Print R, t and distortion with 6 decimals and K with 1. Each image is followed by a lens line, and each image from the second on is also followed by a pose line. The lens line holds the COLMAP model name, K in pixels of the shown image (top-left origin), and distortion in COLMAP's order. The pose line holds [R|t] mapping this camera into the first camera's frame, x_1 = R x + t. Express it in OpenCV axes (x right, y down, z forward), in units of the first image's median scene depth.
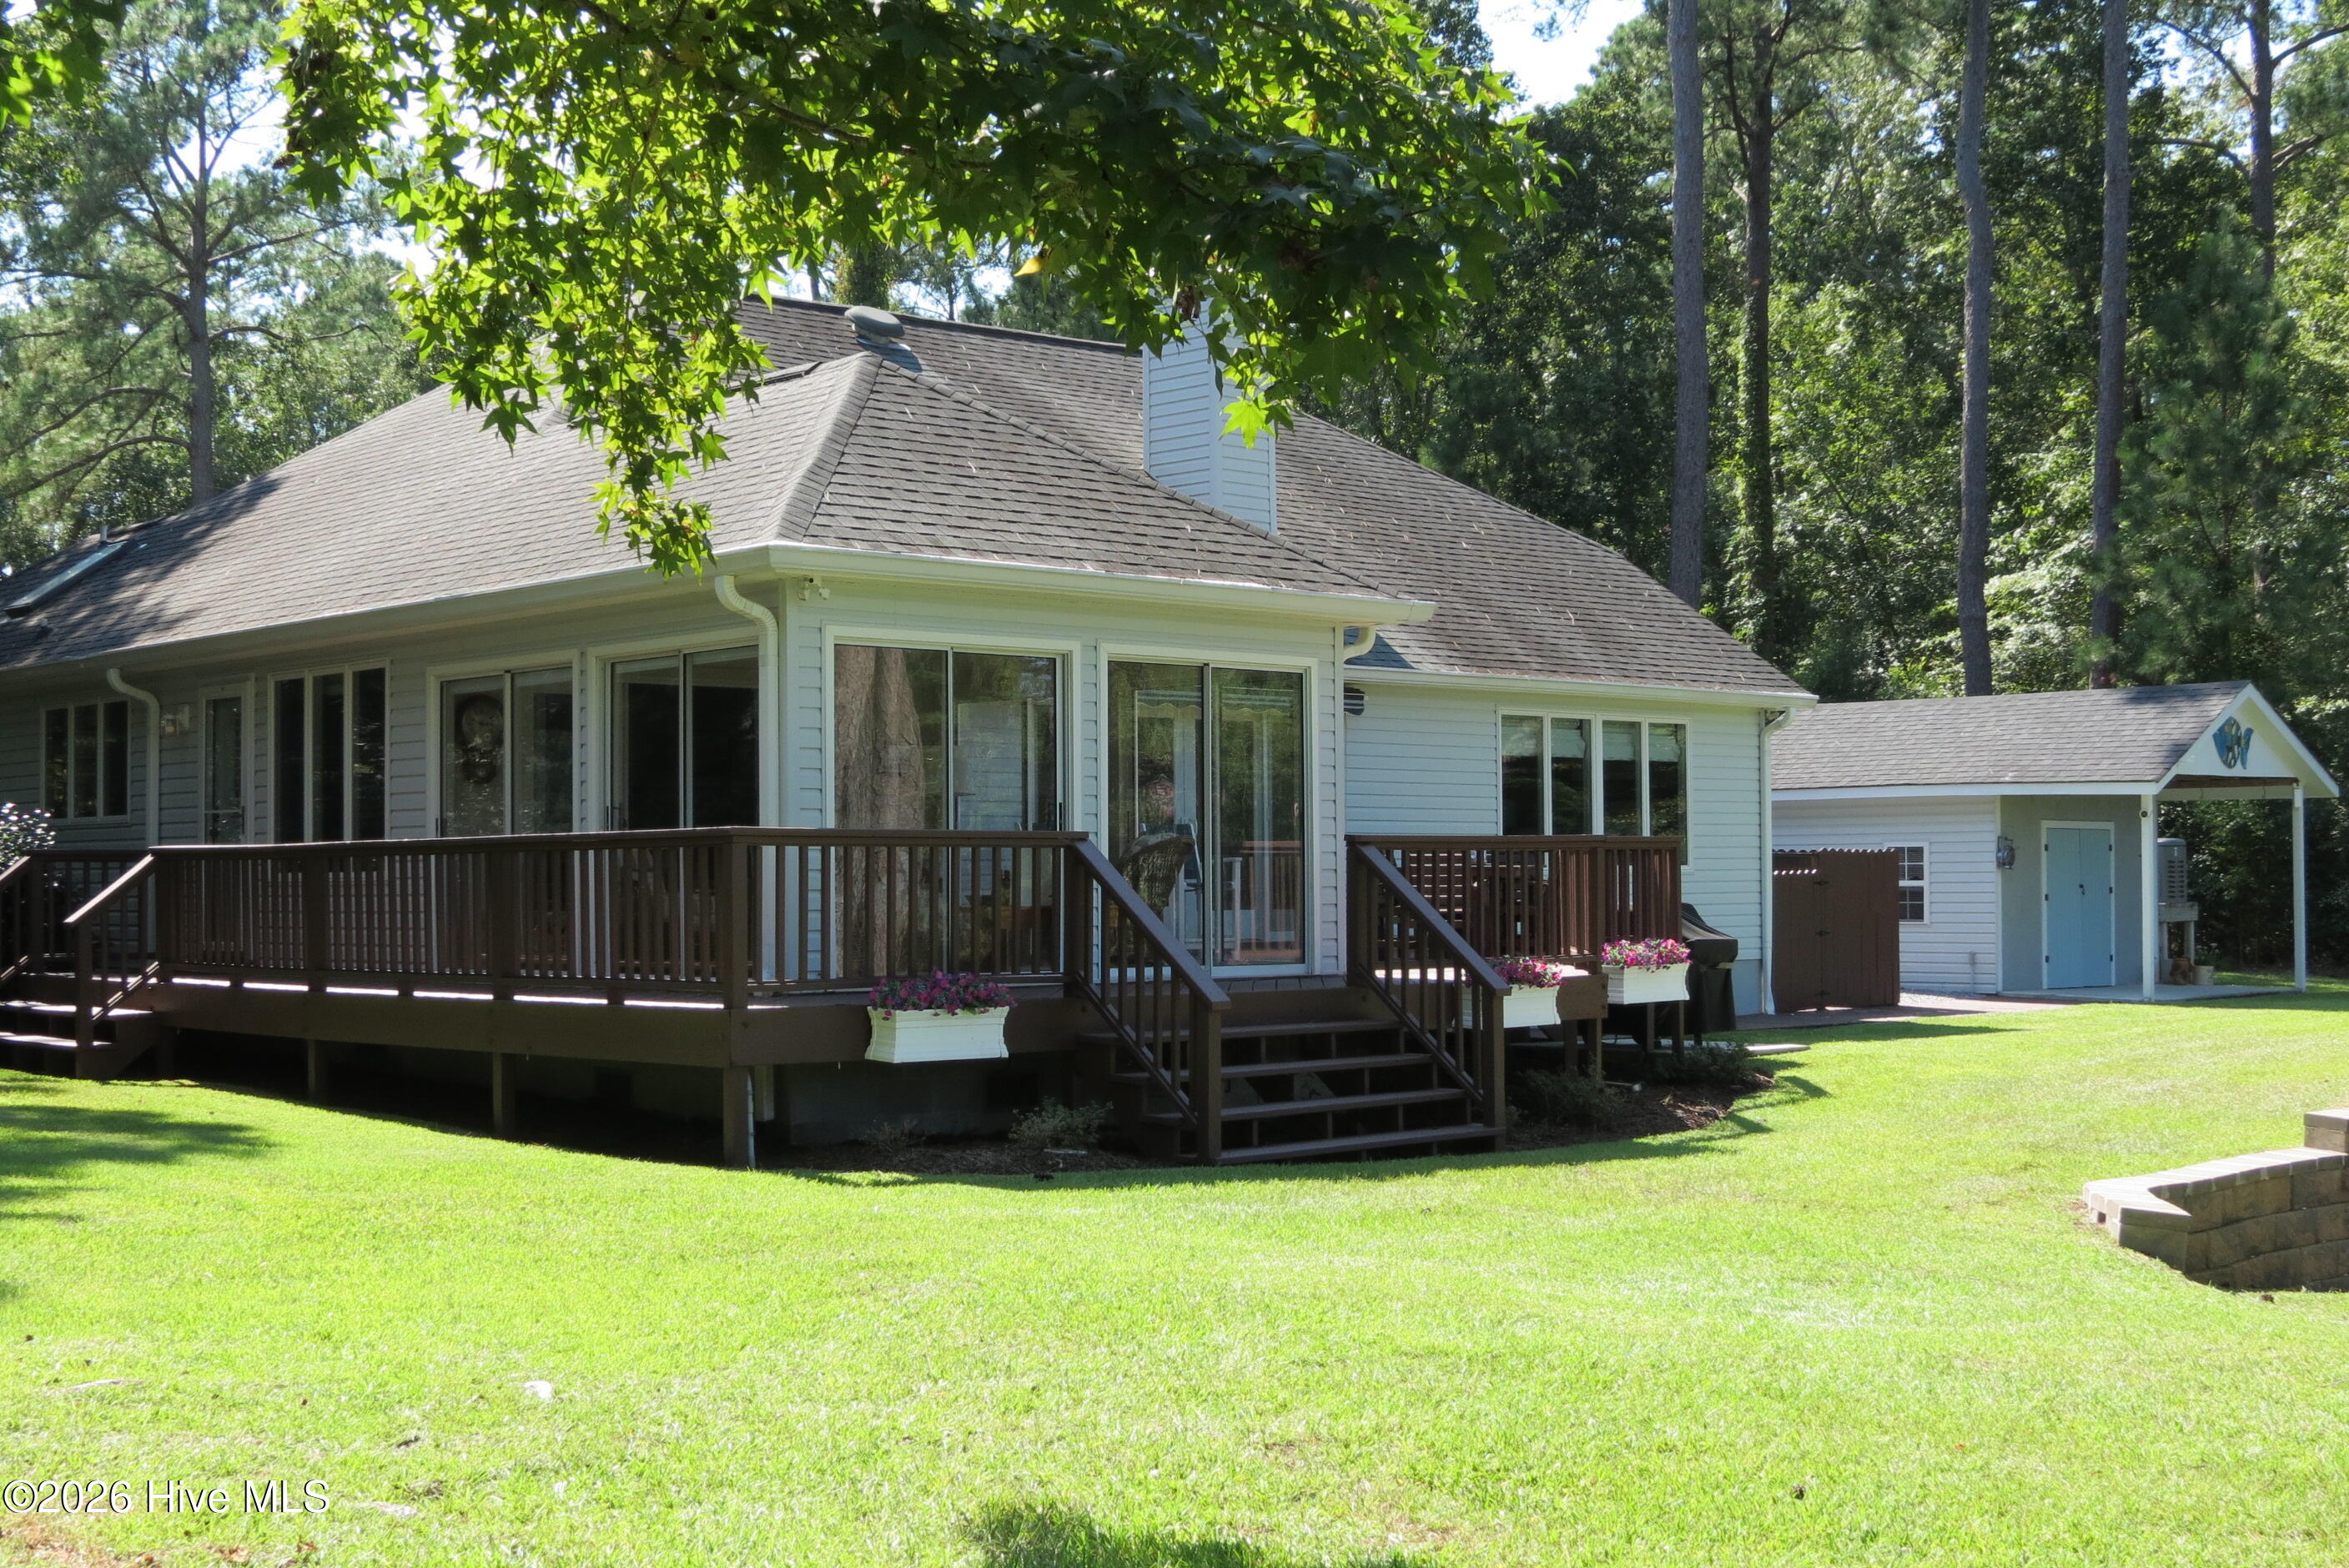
lens RADIAL K [[2966.0, 0, 1174.5], [0, 2966.0, 784.0], [0, 0, 1]] dist [-0.019024, -0.016921]
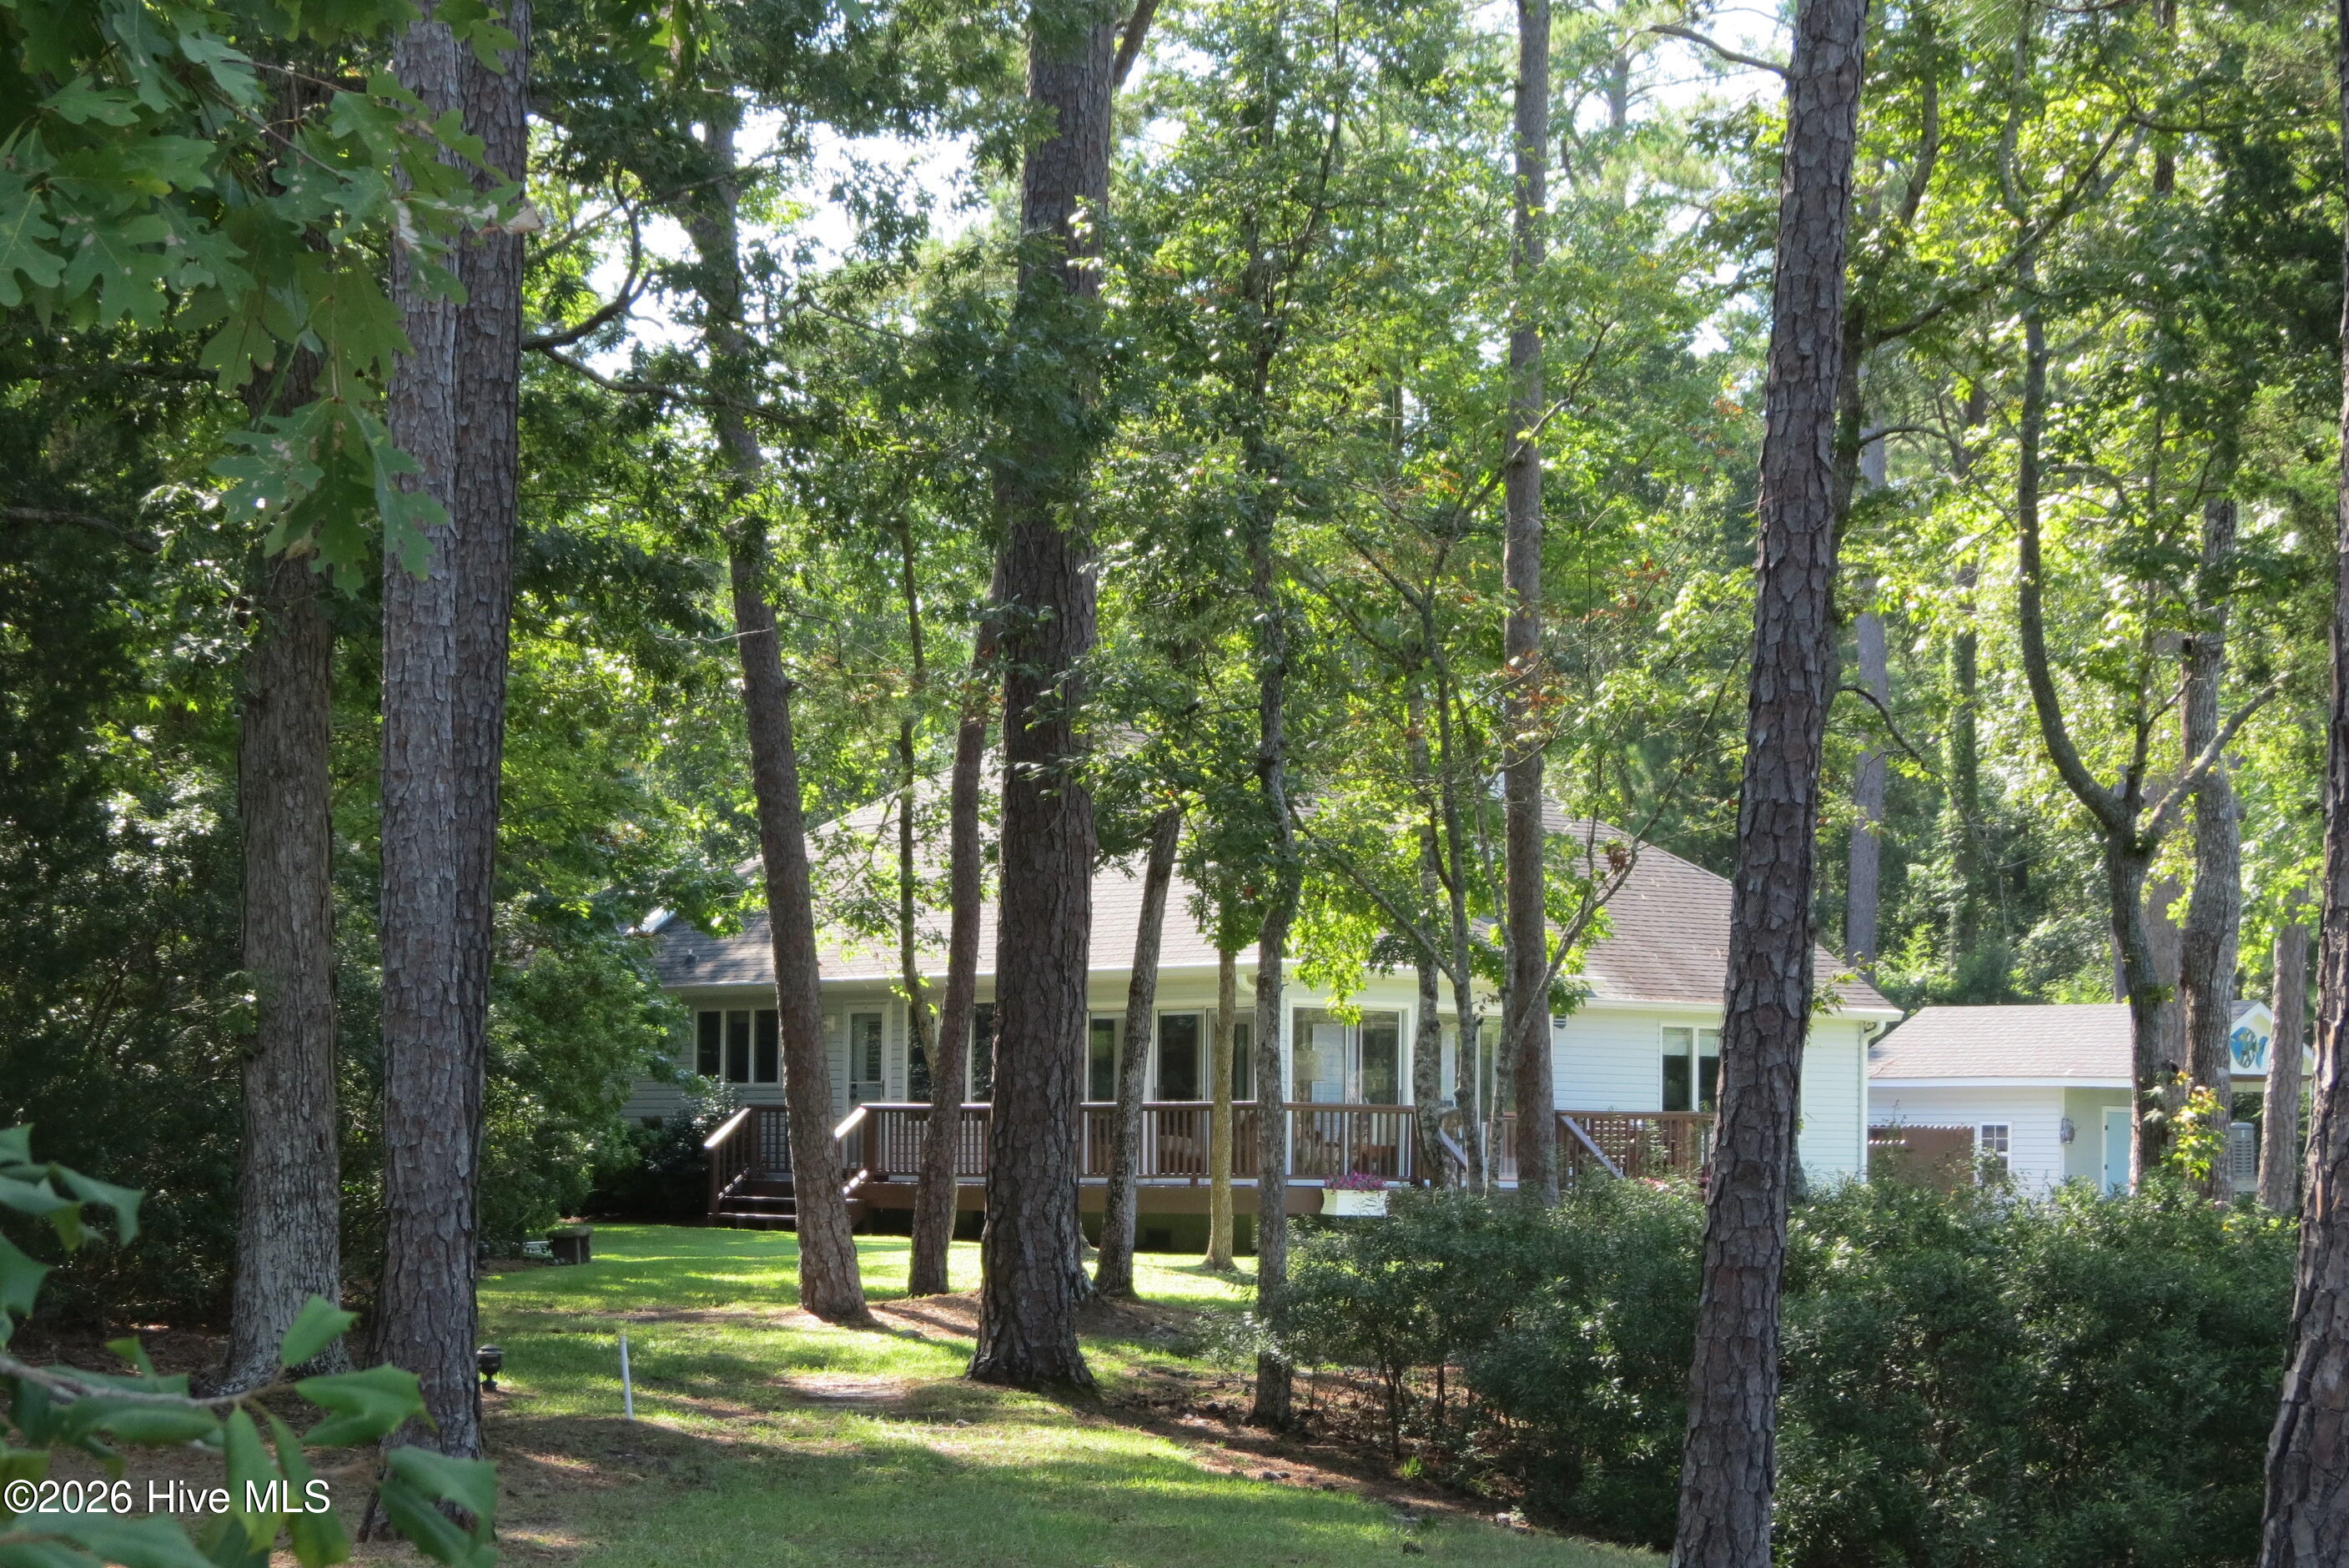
lens RADIAL K [[5177.0, 0, 1174.5], [0, 5177.0, 784.0], [0, 0, 1]] dist [0.007544, 0.007958]
pose [[0.999714, 0.016719, -0.017090, -0.079224], [-0.017433, 0.998943, -0.042525, -0.027921], [0.016361, 0.042811, 0.998949, -1.407443]]
